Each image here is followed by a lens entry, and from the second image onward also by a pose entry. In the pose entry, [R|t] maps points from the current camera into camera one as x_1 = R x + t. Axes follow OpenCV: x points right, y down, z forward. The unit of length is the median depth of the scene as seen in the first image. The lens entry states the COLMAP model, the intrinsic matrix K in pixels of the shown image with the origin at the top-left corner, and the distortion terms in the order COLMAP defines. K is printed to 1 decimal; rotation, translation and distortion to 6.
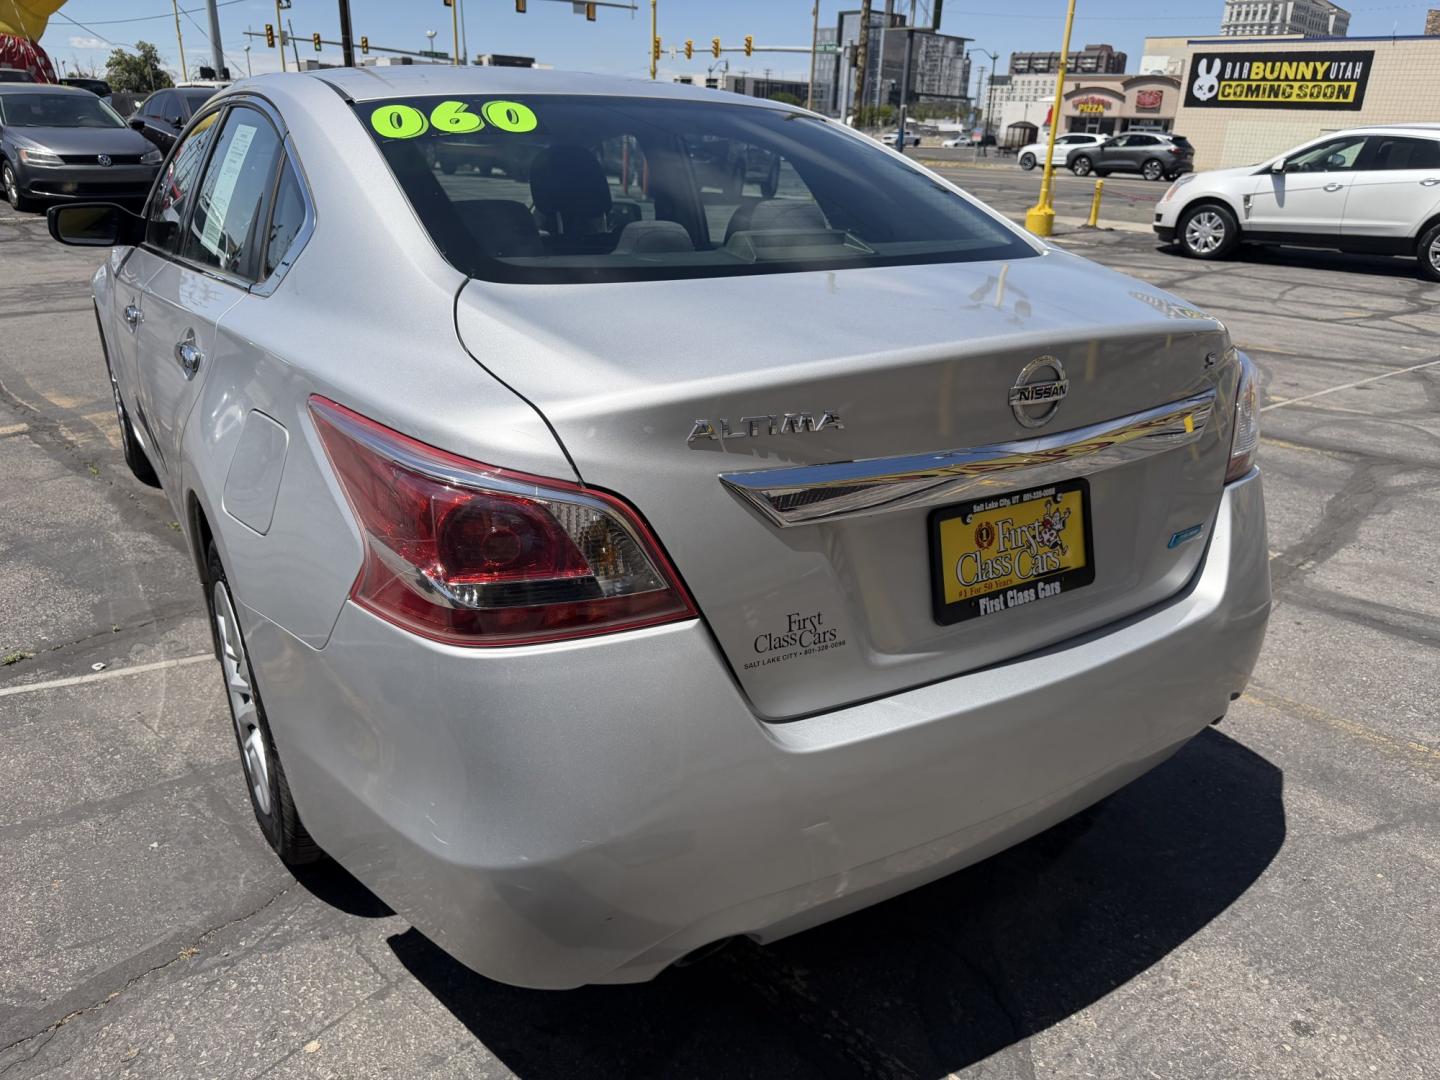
lens RADIAL K [[1028.9, 0, 720.9], [0, 1028.9, 535.5], [0, 0, 1]] dist [0.012268, -0.019146]
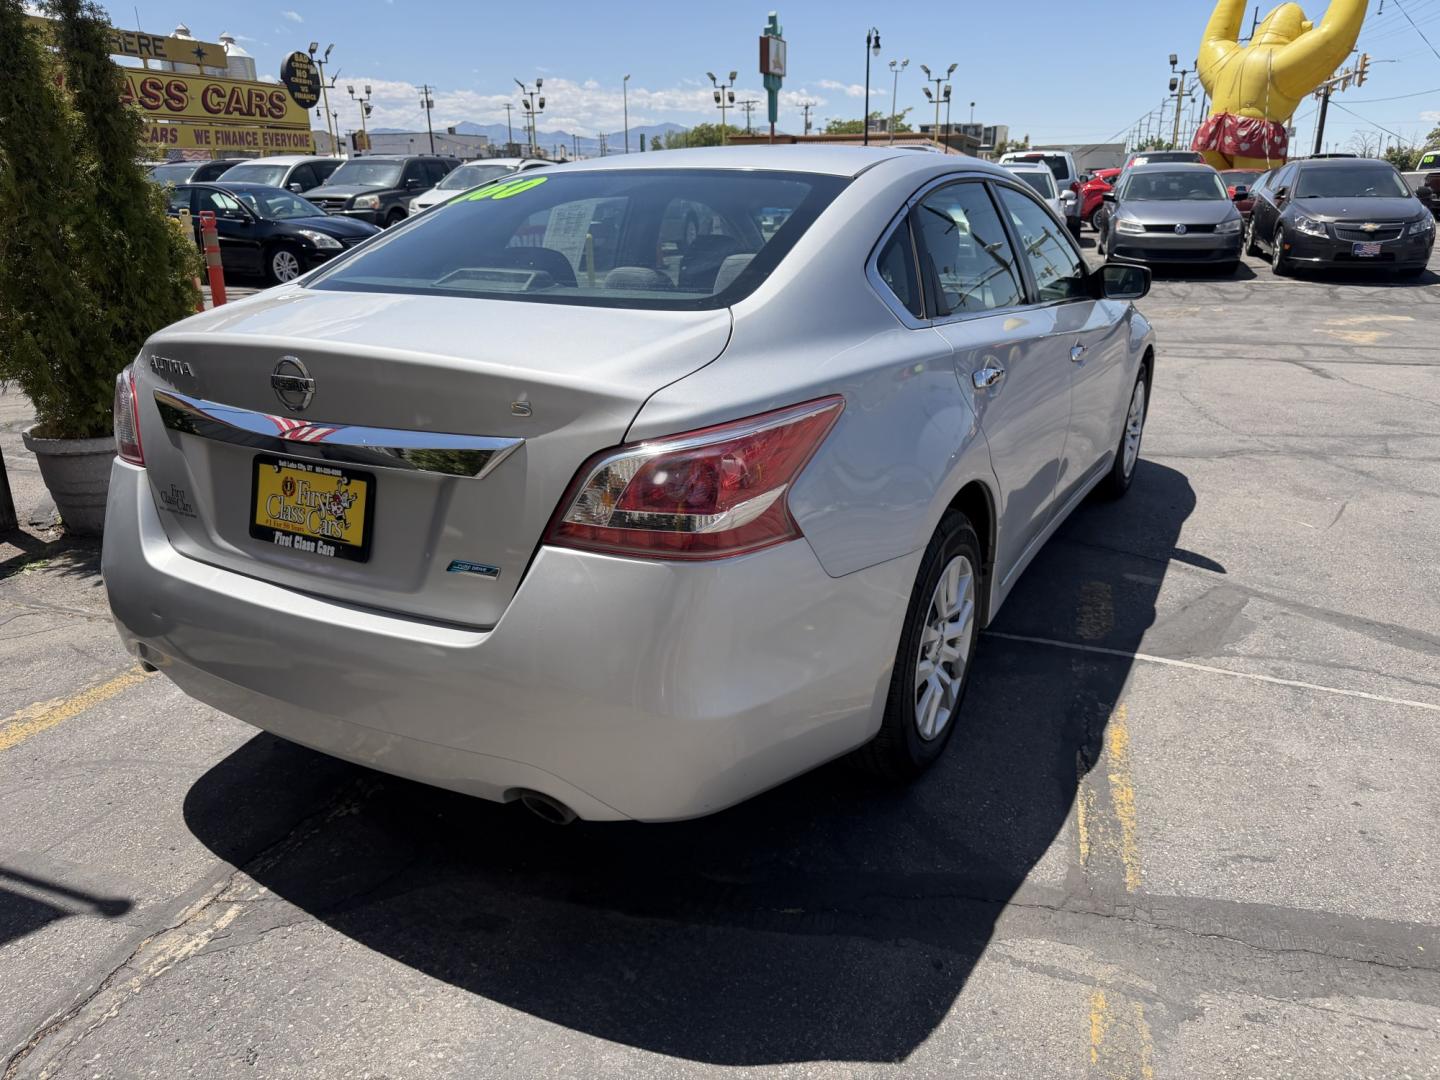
lens RADIAL K [[1028.9, 0, 724.6], [0, 1028.9, 549.9], [0, 0, 1]] dist [0.012268, -0.019146]
pose [[0.471512, 0.260334, -0.842557, 0.711382], [-0.302265, 0.945266, 0.122915, -0.109741], [0.828440, 0.196720, 0.524394, 0.333125]]
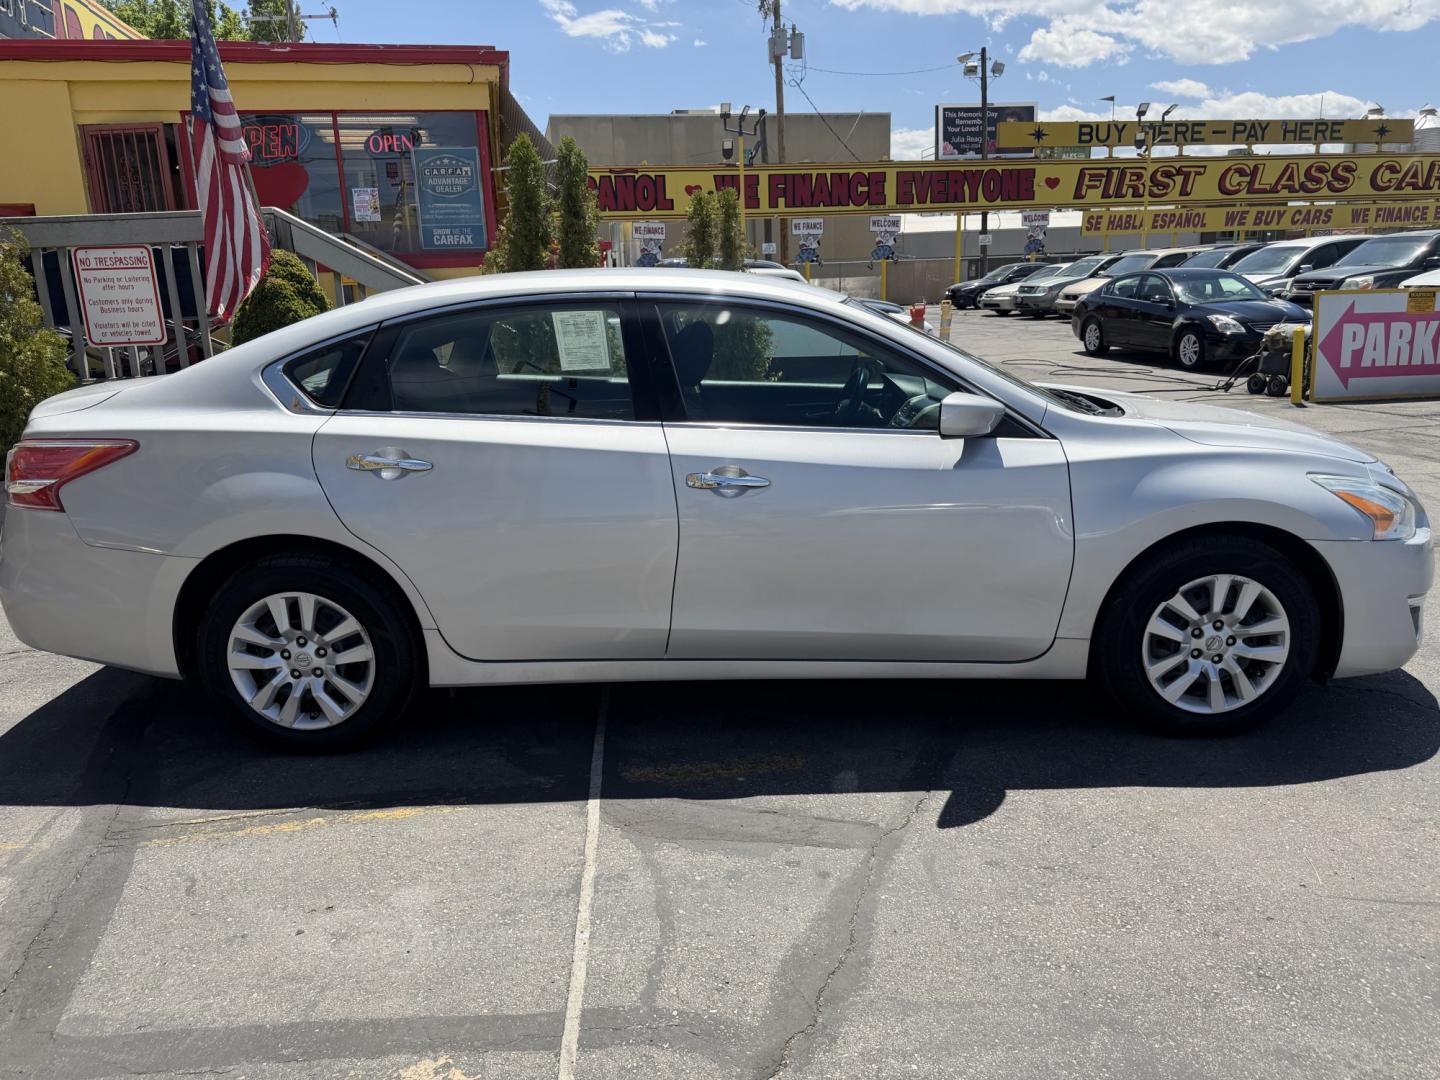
lens RADIAL K [[1028.9, 0, 718.2], [0, 1028.9, 545.6], [0, 0, 1]] dist [0.012268, -0.019146]
pose [[-0.543251, 0.188978, -0.818025, 0.729766], [-0.292829, 0.870503, 0.395569, -0.580455], [0.786848, 0.454435, -0.417563, 1.514143]]
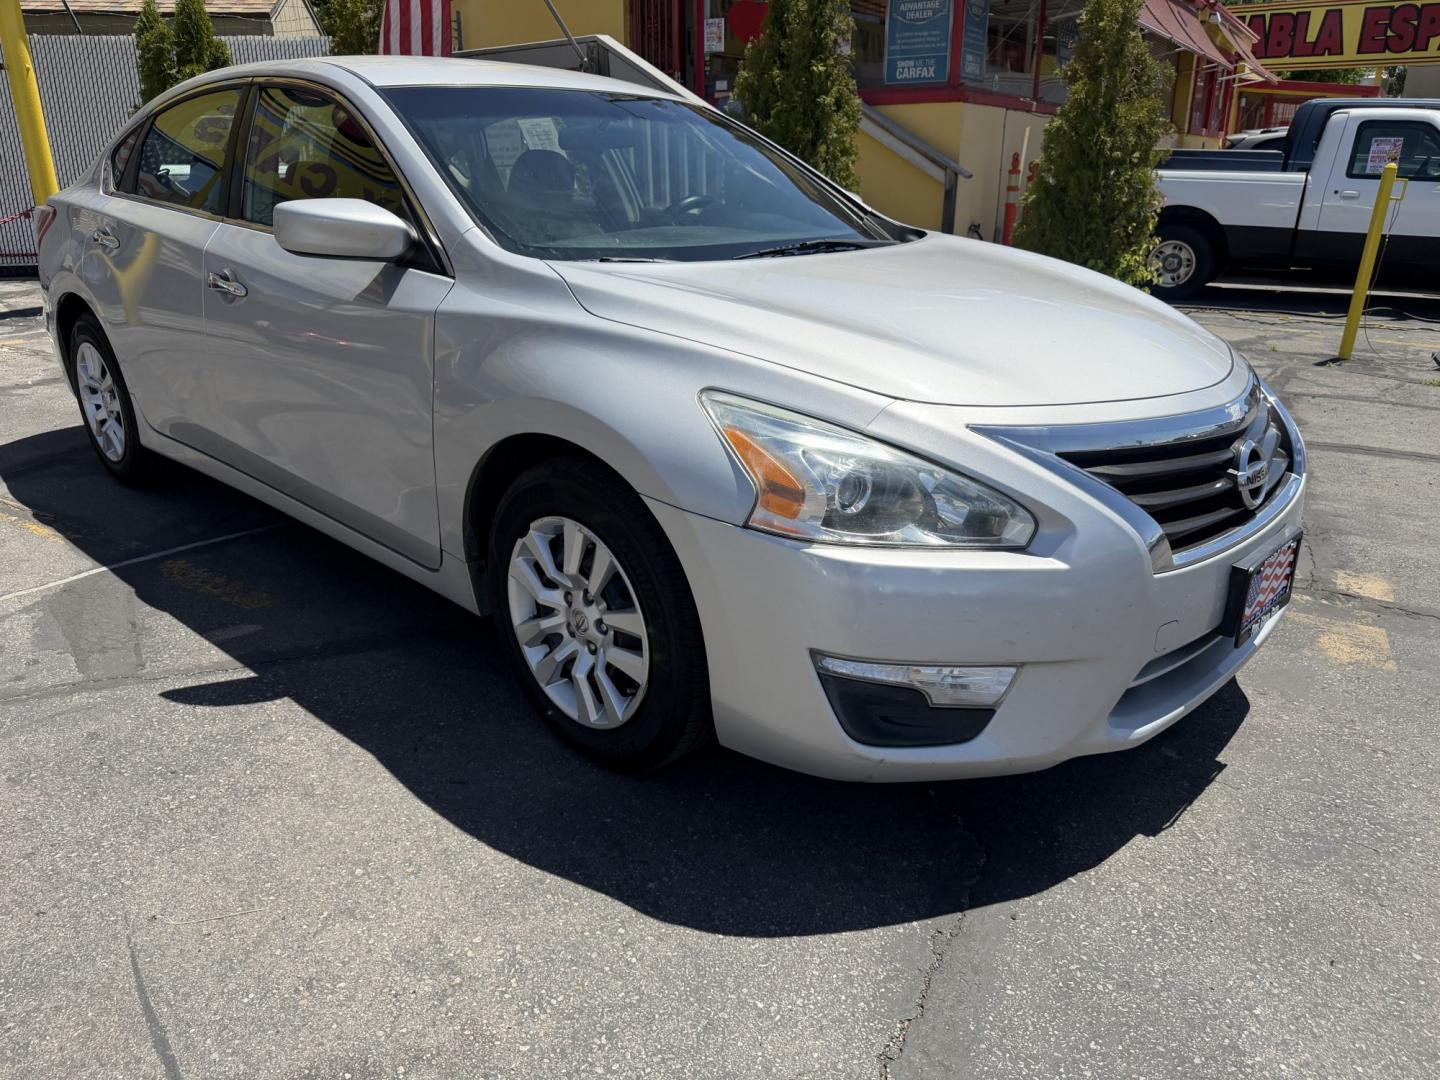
lens RADIAL K [[1028.9, 0, 720.5], [0, 1028.9, 539.9], [0, 0, 1]] dist [0.012268, -0.019146]
pose [[-0.971495, 0.051376, -0.231424, -0.216288], [-0.113243, 0.757064, 0.643452, -0.708995], [0.208261, 0.651318, -0.729666, 1.957268]]
